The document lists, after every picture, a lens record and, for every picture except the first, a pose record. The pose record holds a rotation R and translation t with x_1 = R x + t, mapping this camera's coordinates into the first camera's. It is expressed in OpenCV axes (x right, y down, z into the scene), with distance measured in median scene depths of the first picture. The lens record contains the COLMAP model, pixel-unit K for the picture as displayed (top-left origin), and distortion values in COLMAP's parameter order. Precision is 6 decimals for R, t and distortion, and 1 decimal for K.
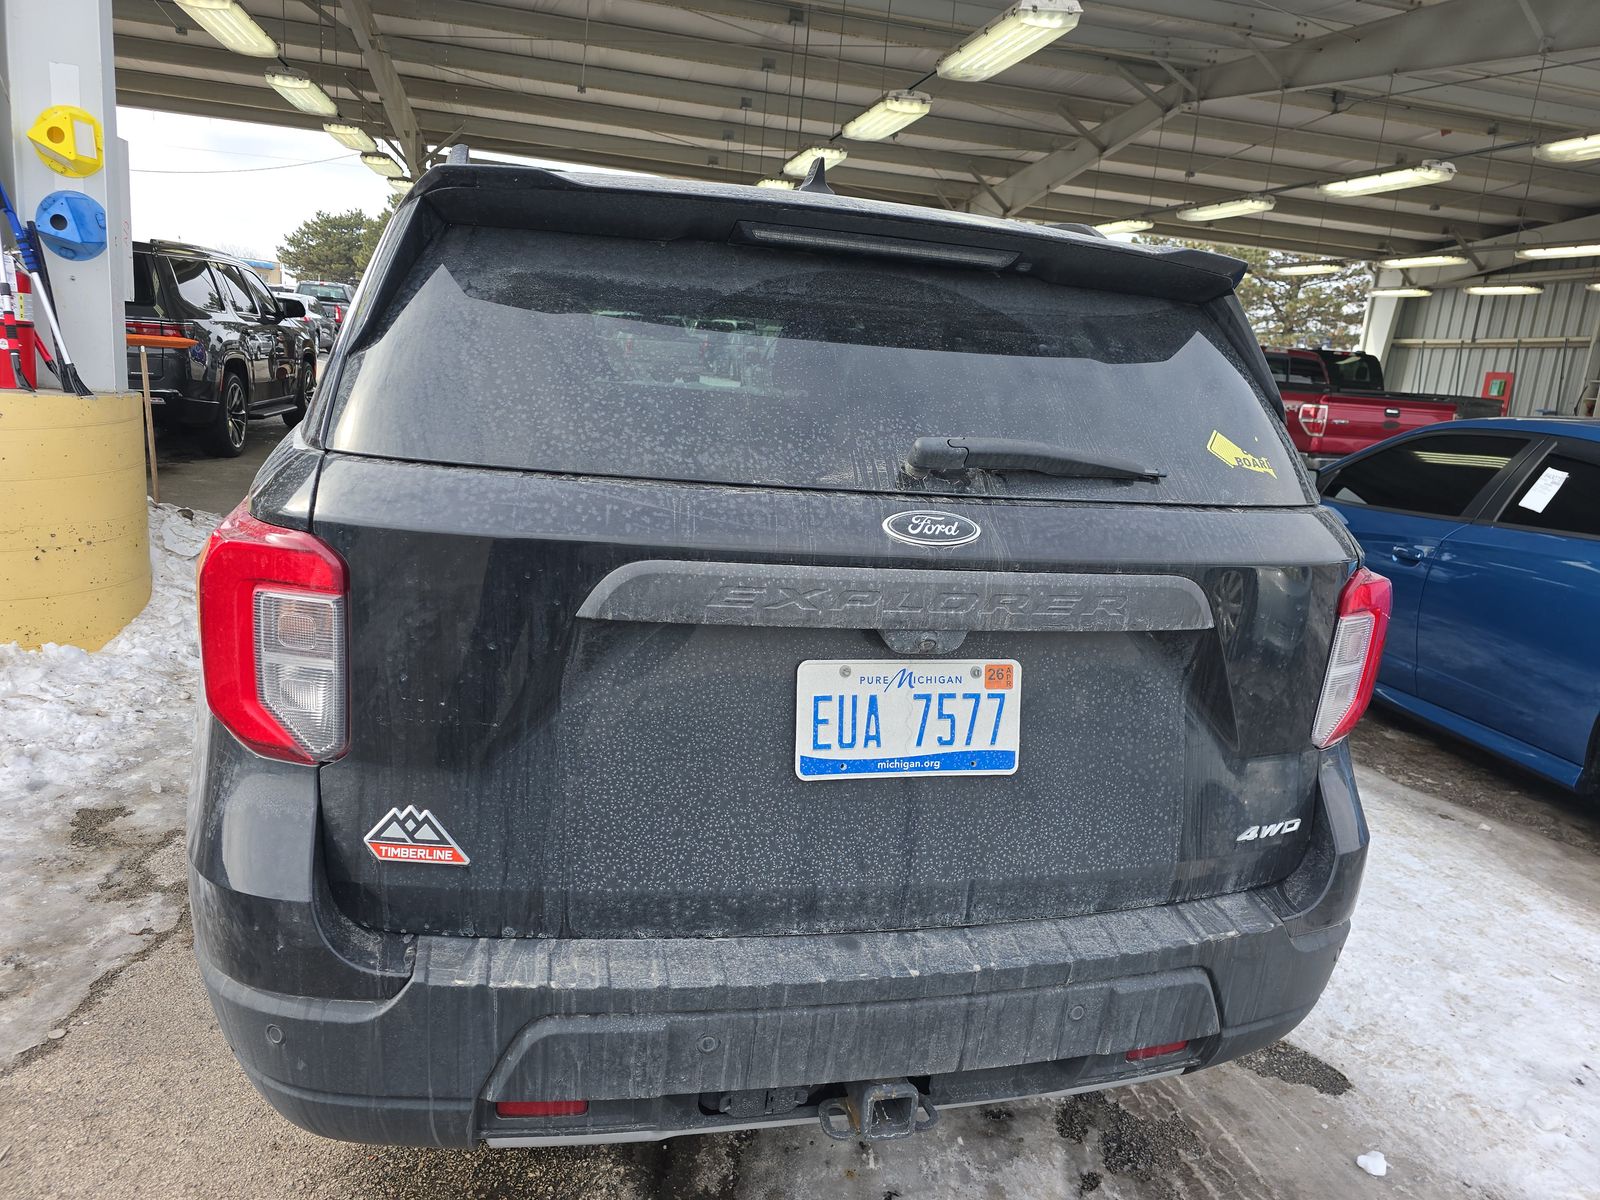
lens RADIAL K [[1049.9, 0, 791.8], [0, 1049.9, 596.0], [0, 0, 1]] dist [0.026943, -0.022932]
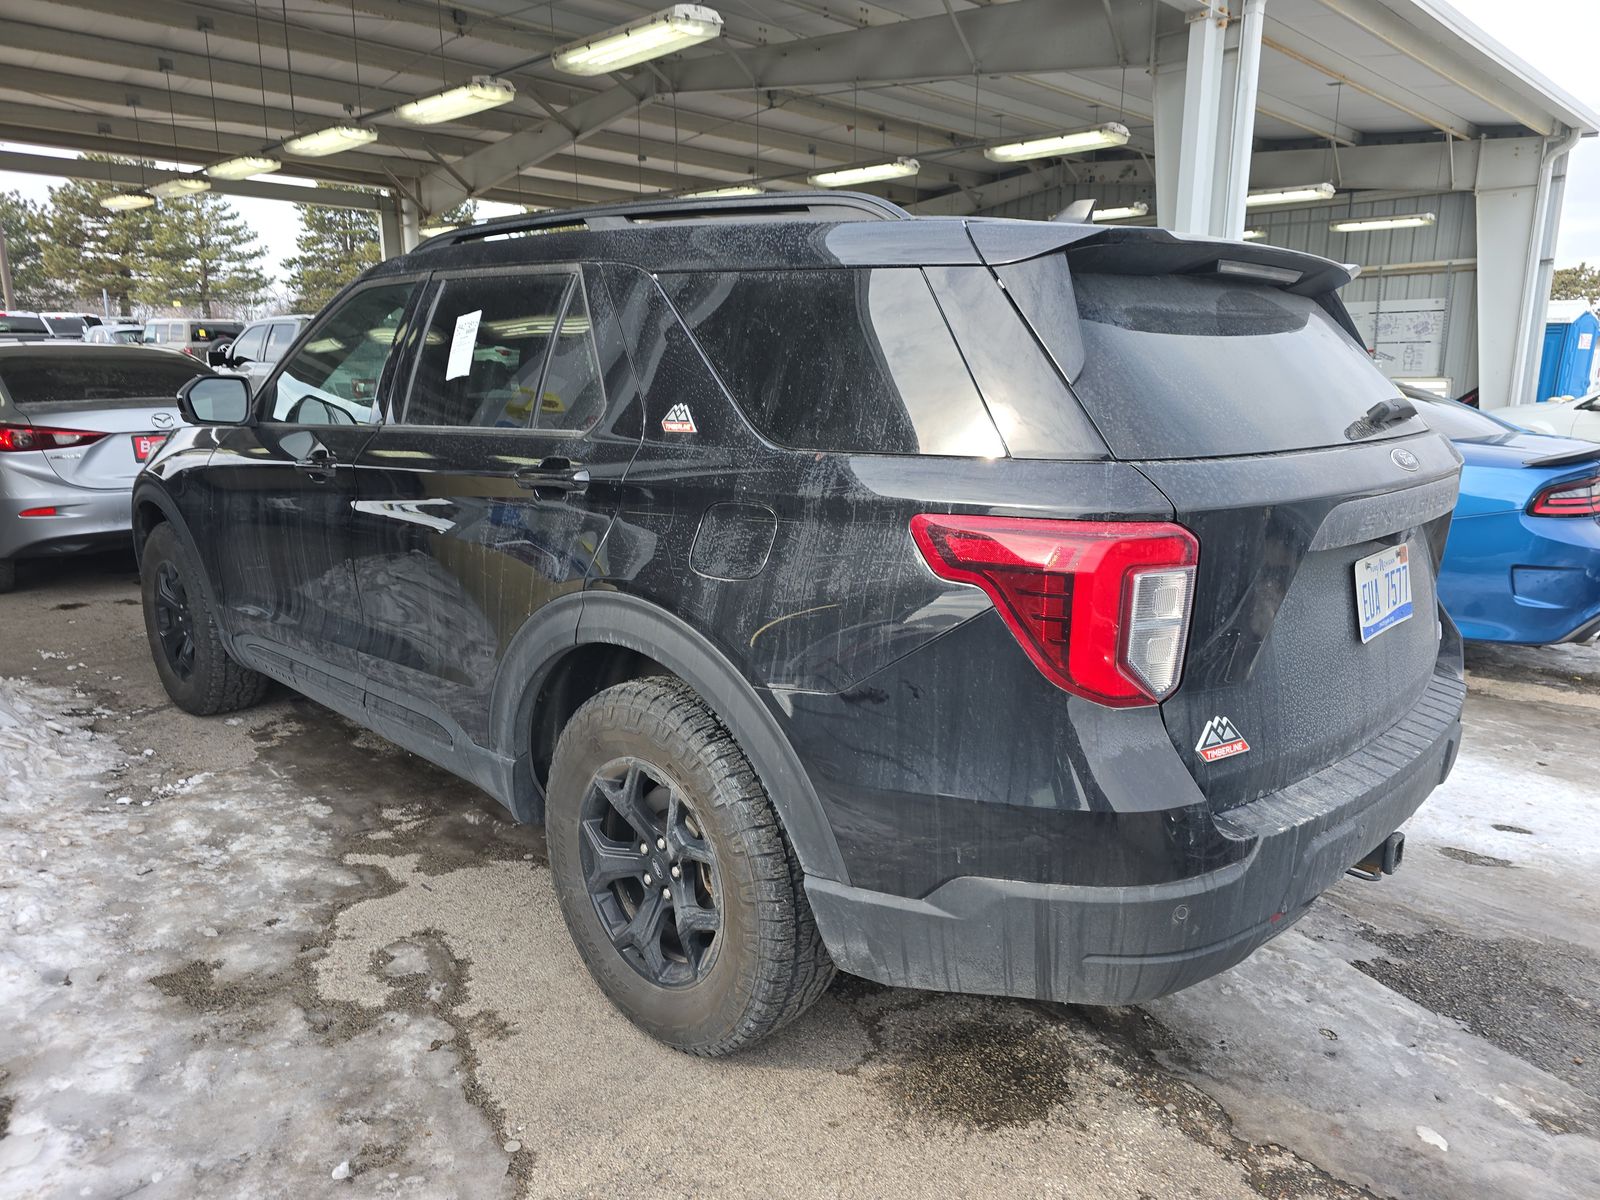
lens RADIAL K [[1049.9, 0, 809.1], [0, 1049.9, 605.9], [0, 0, 1]] dist [0.026943, -0.022932]
pose [[0.852403, -0.189054, 0.487512, -0.156821], [0.175228, 0.981719, 0.074323, -0.014099], [-0.492651, 0.022072, 0.869947, 0.010247]]
